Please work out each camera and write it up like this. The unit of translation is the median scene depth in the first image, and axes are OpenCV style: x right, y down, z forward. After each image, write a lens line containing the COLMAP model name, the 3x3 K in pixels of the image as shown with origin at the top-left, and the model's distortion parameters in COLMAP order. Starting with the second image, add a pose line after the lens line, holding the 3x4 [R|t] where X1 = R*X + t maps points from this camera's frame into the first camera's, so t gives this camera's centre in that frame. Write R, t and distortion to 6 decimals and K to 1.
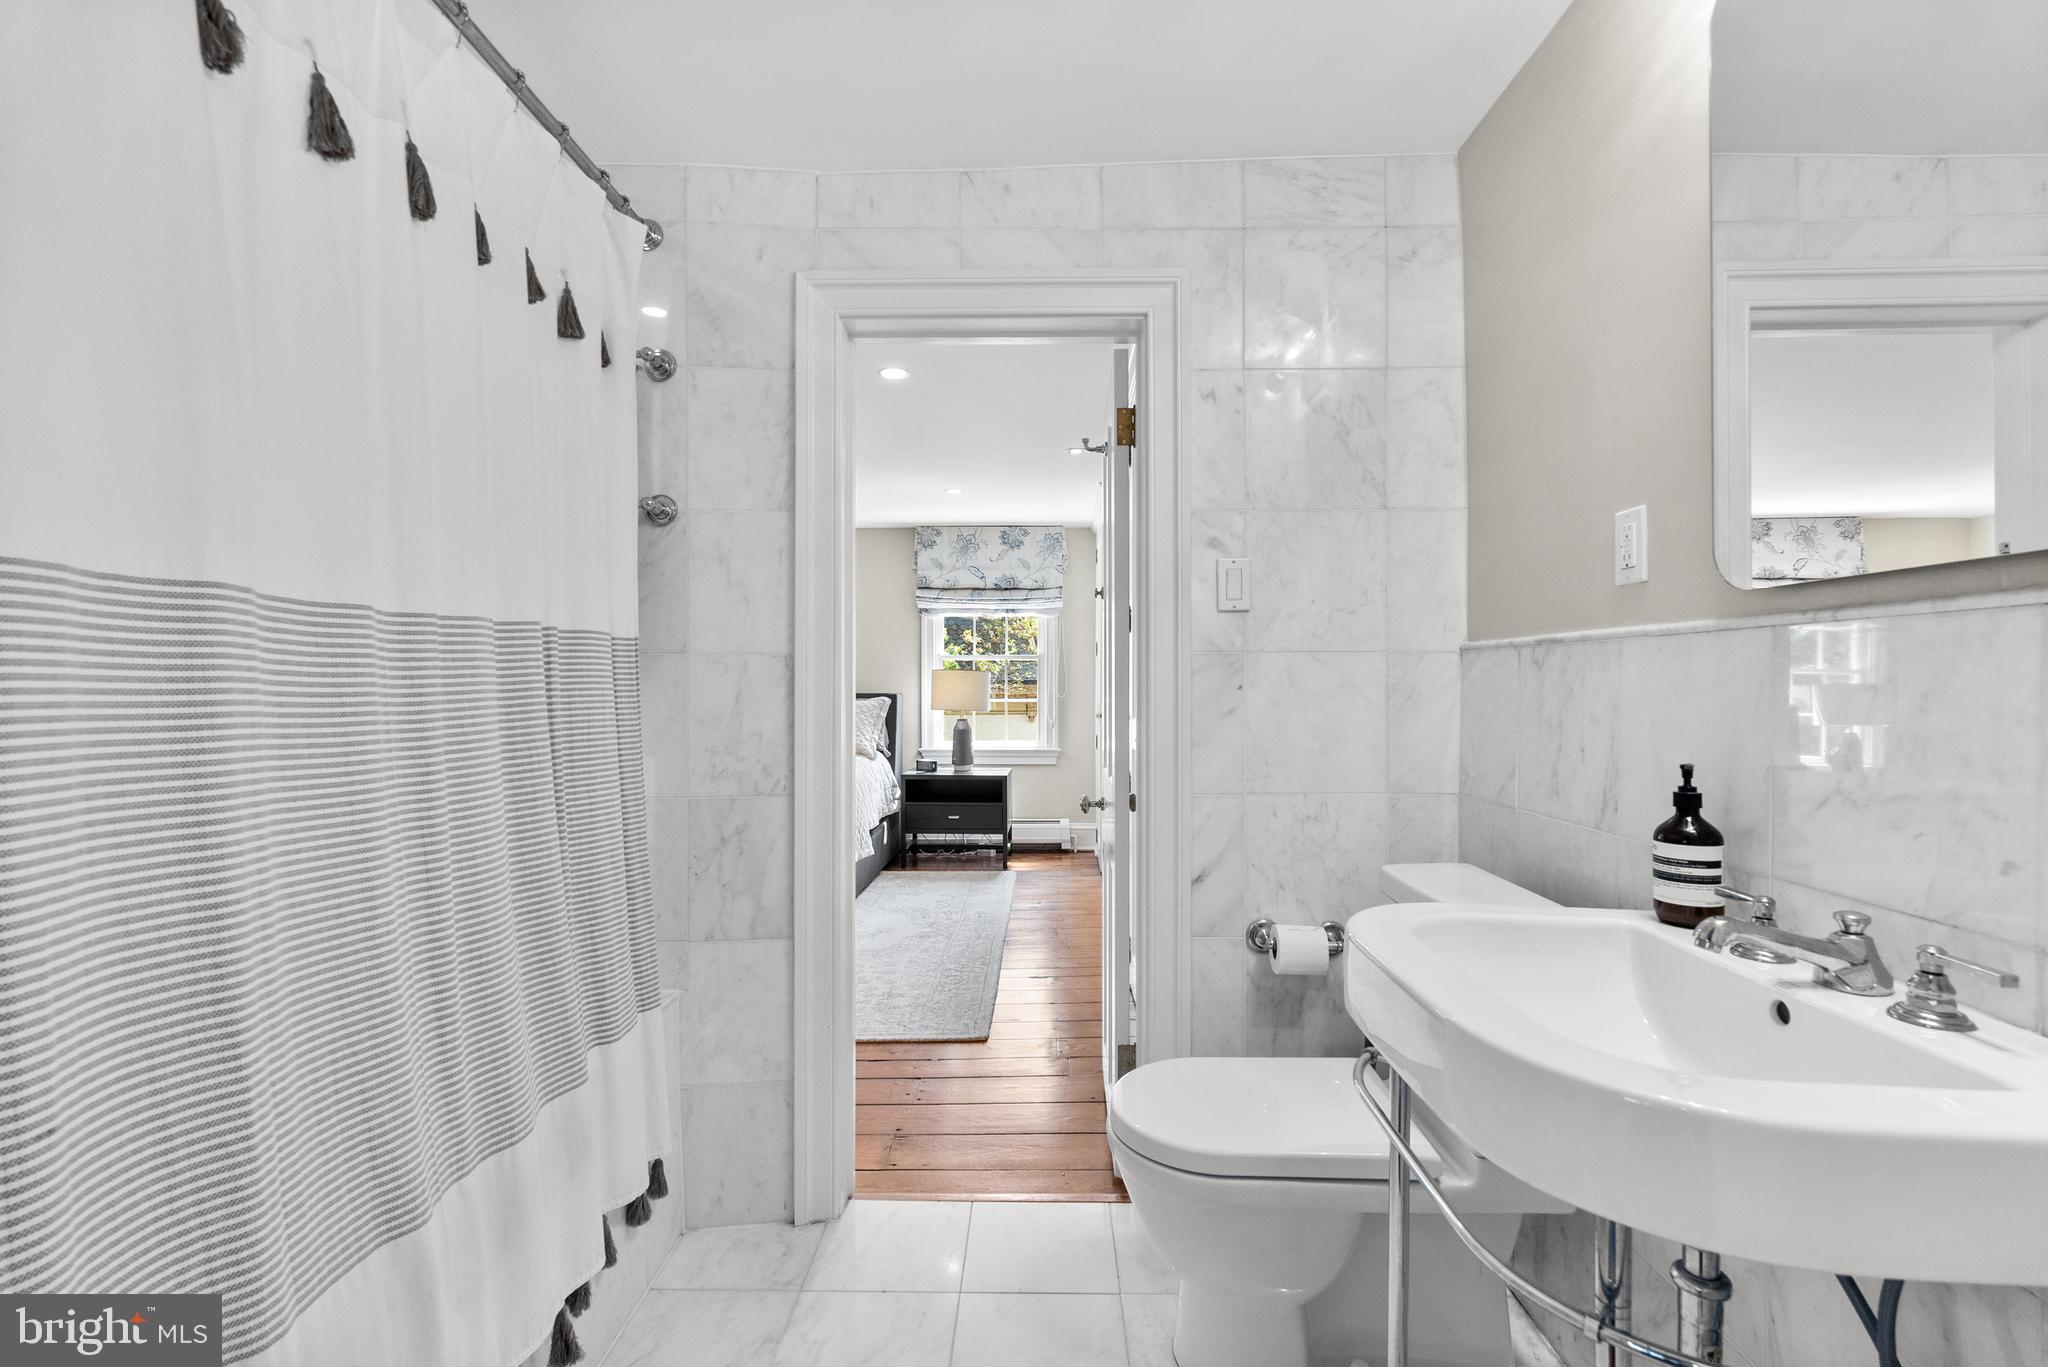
lens RADIAL K [[910.6, 0, 1024.9], [0, 910.6, 680.2], [0, 0, 1]] dist [-0.010056, -0.000480]
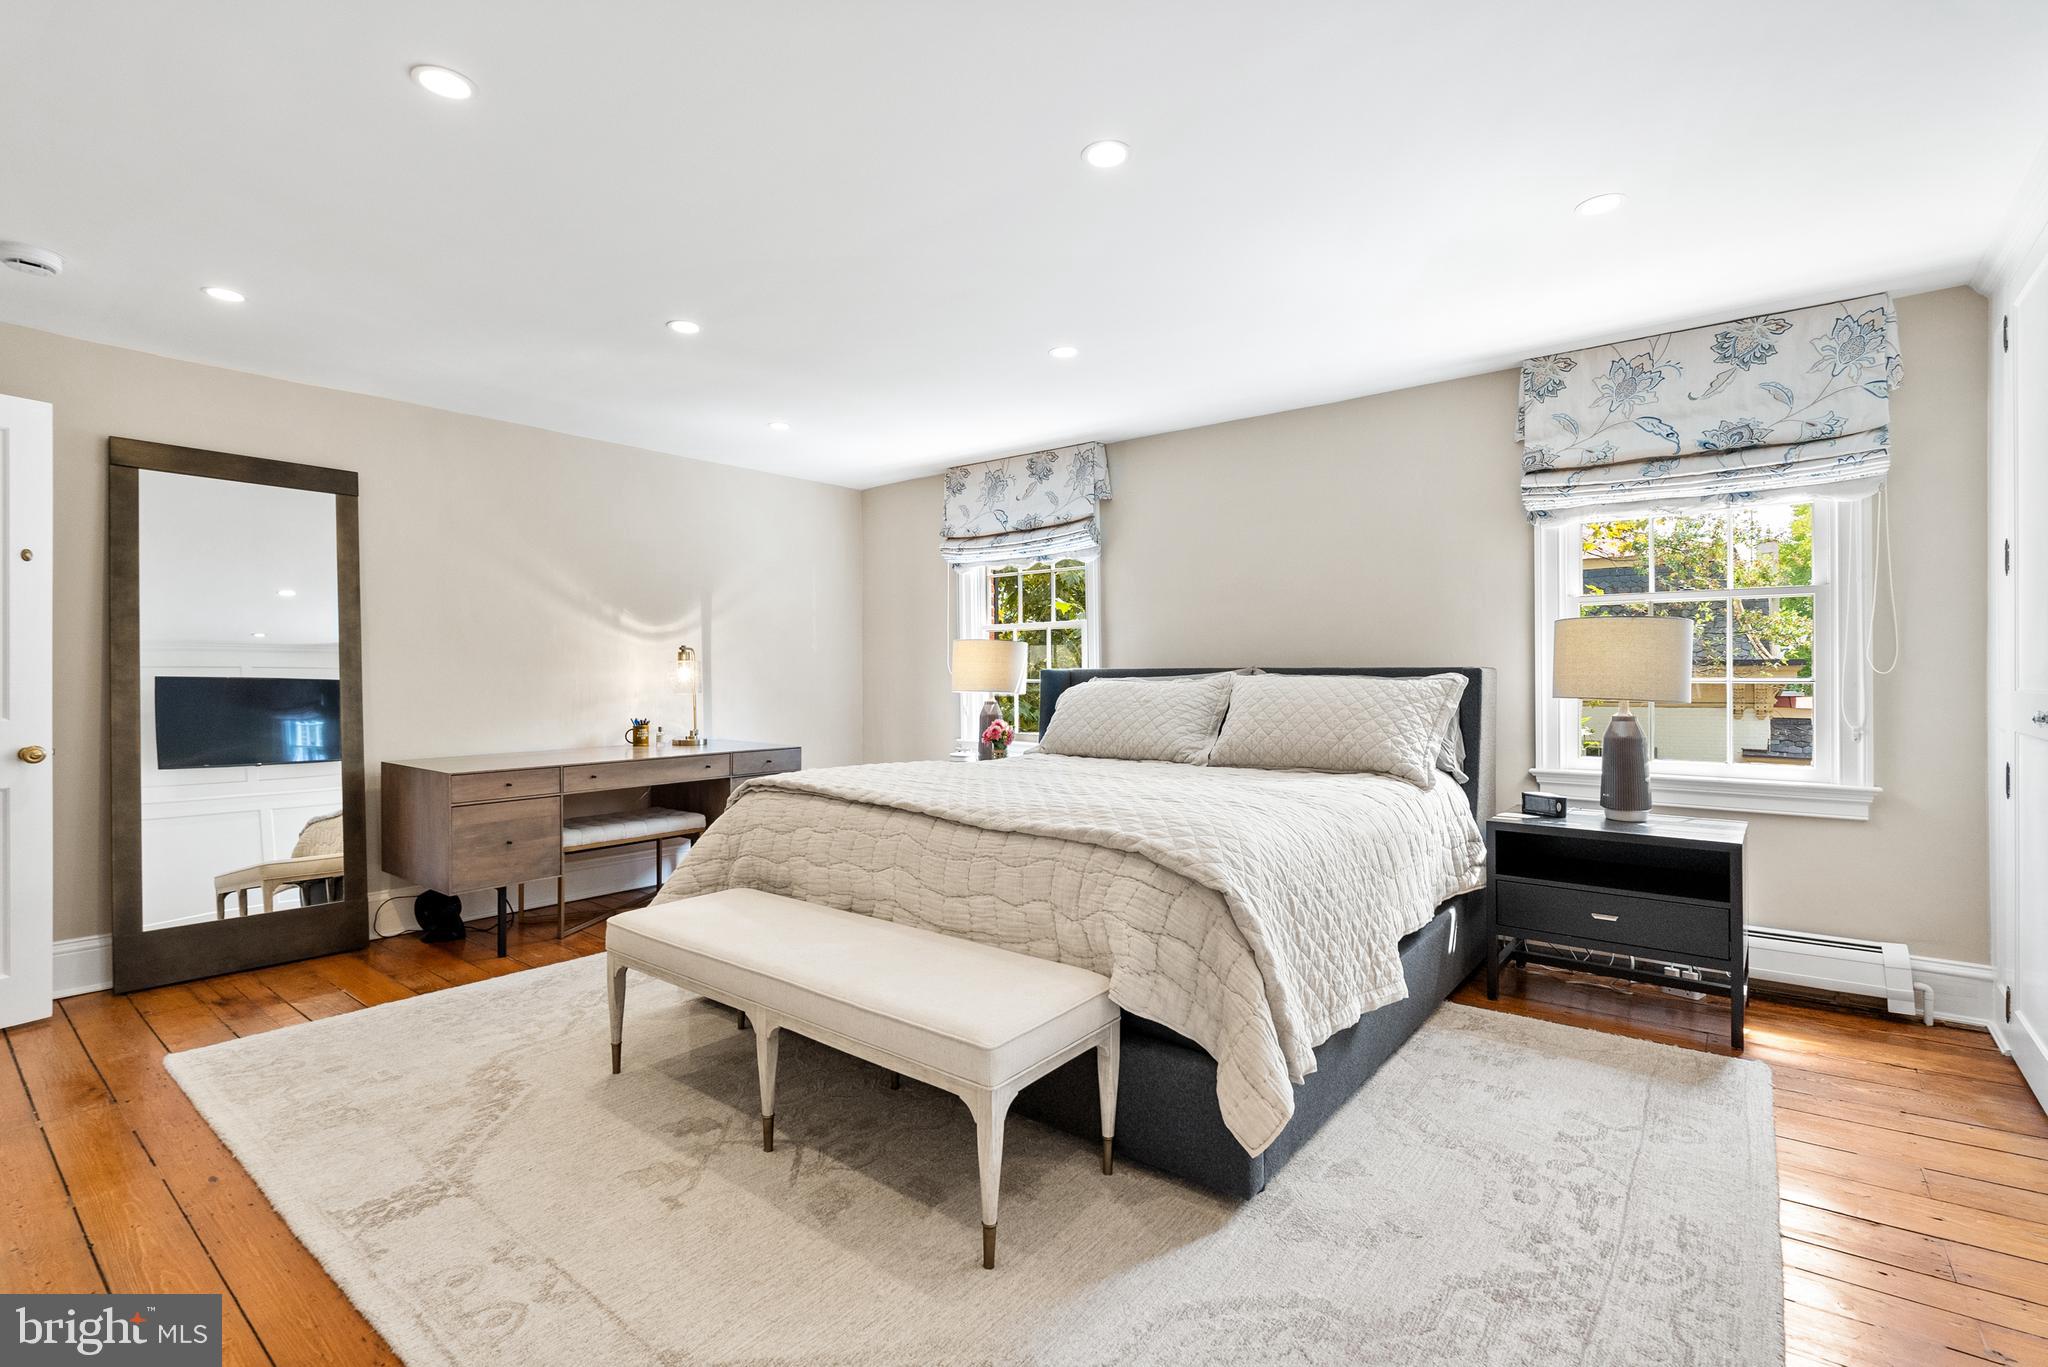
lens RADIAL K [[910.6, 0, 1020.8], [0, 910.6, 676.4], [0, 0, 1]] dist [-0.010056, -0.000480]
pose [[0.795132, -0.002316, -0.606432, -0.030199], [0.007454, 0.999954, 0.005954, 0.014644], [0.606391, -0.009254, 0.795113, 0.398034]]
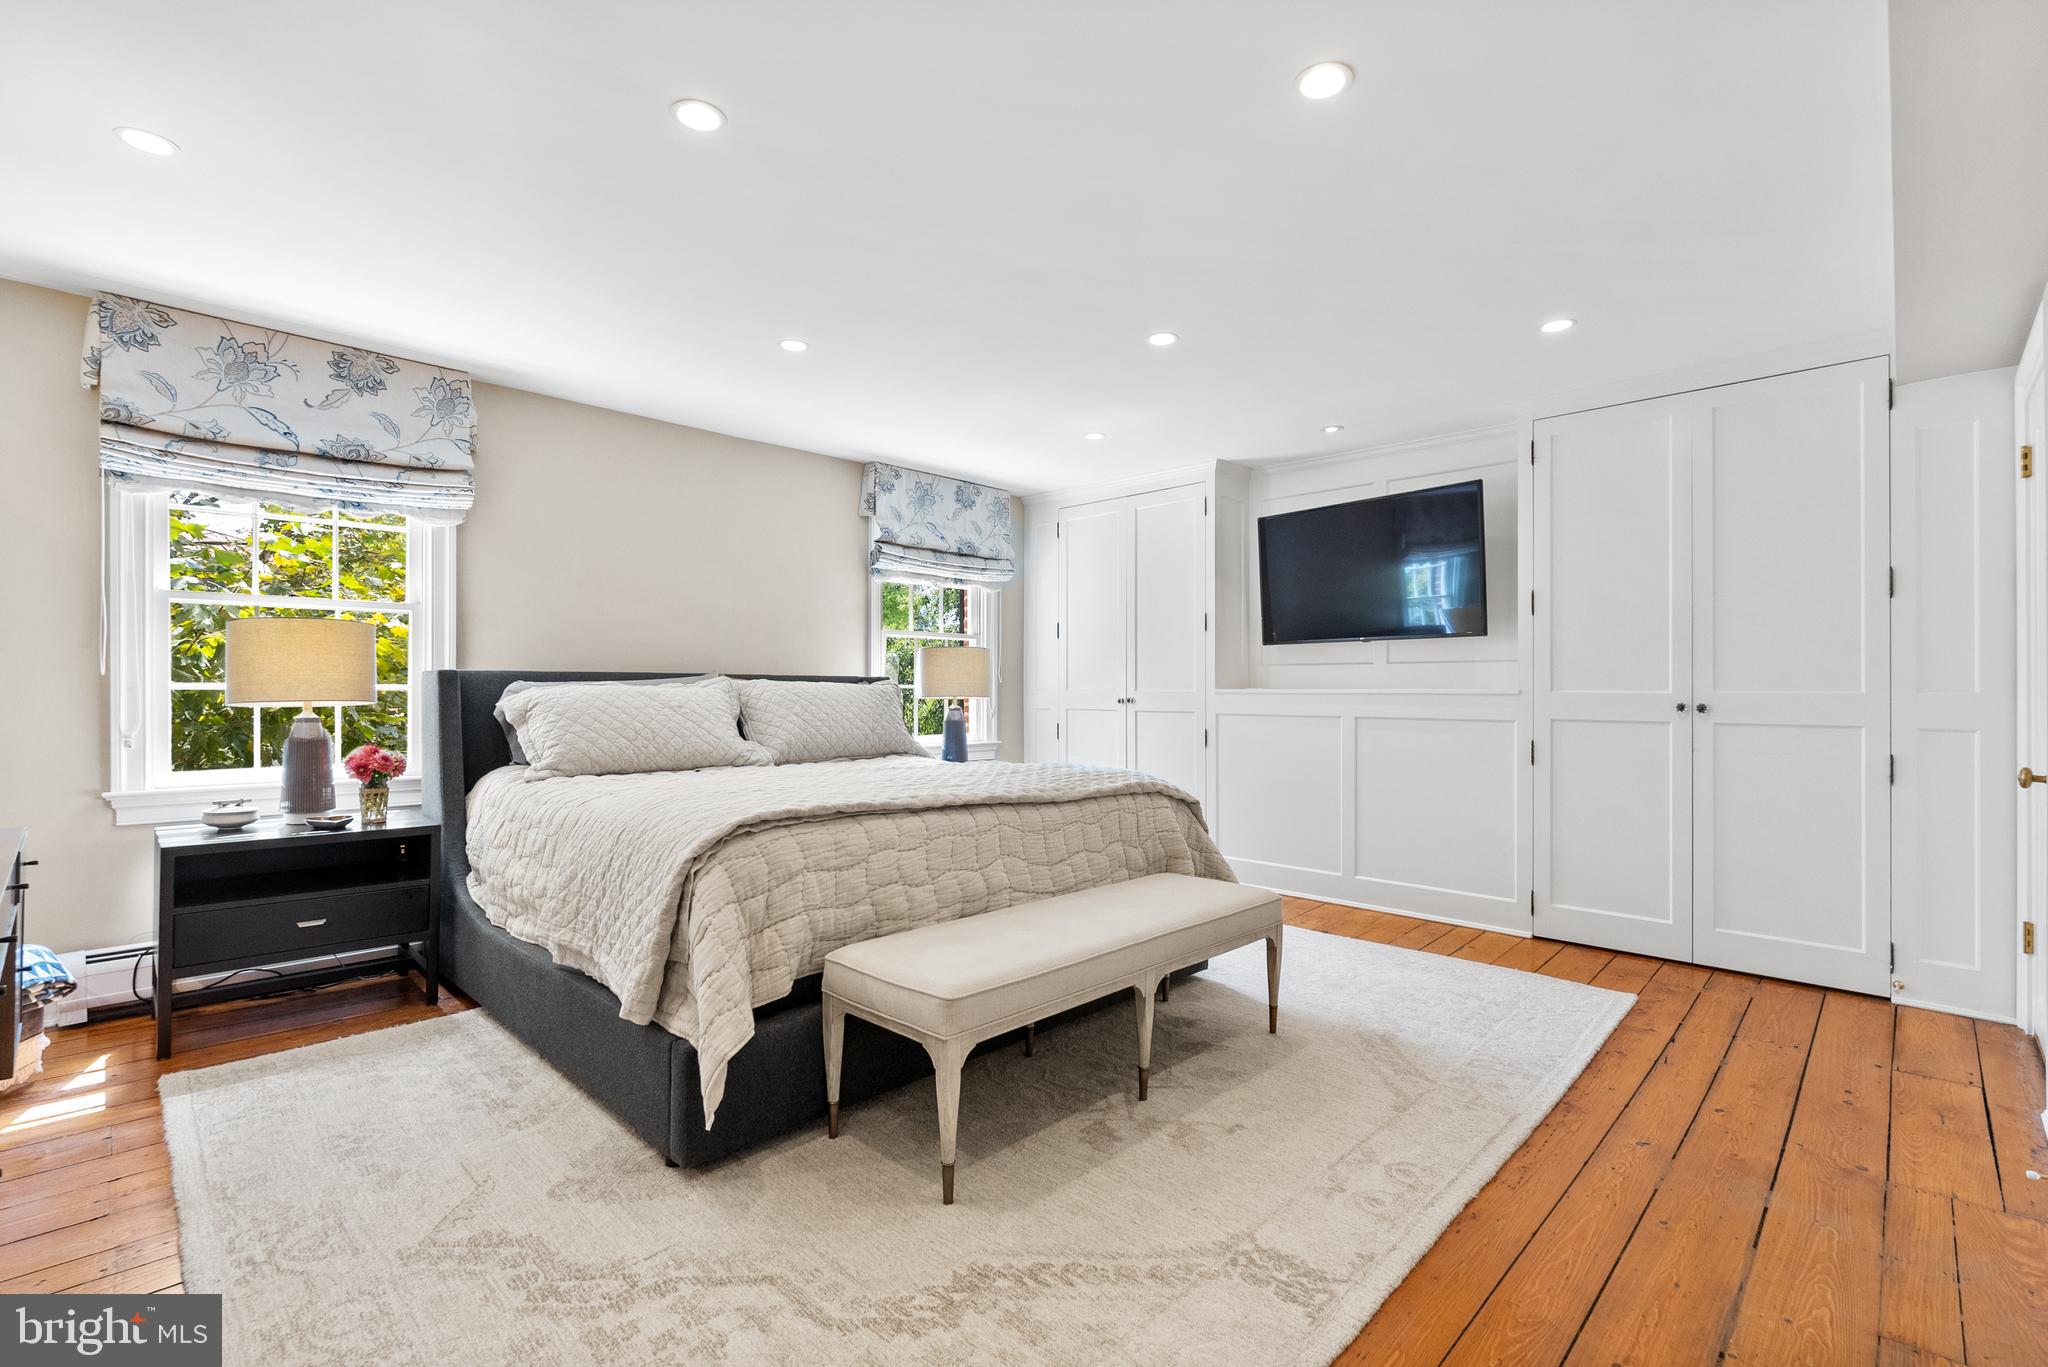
lens RADIAL K [[910.6, 0, 1027.0], [0, 910.6, 667.6], [0, 0, 1]] dist [-0.010056, -0.000480]
pose [[0.692667, 0.018203, 0.721028, -0.606192], [-0.008616, 0.999819, -0.016964, 0.019493], [-0.721206, 0.005538, 0.692698, 0.380375]]
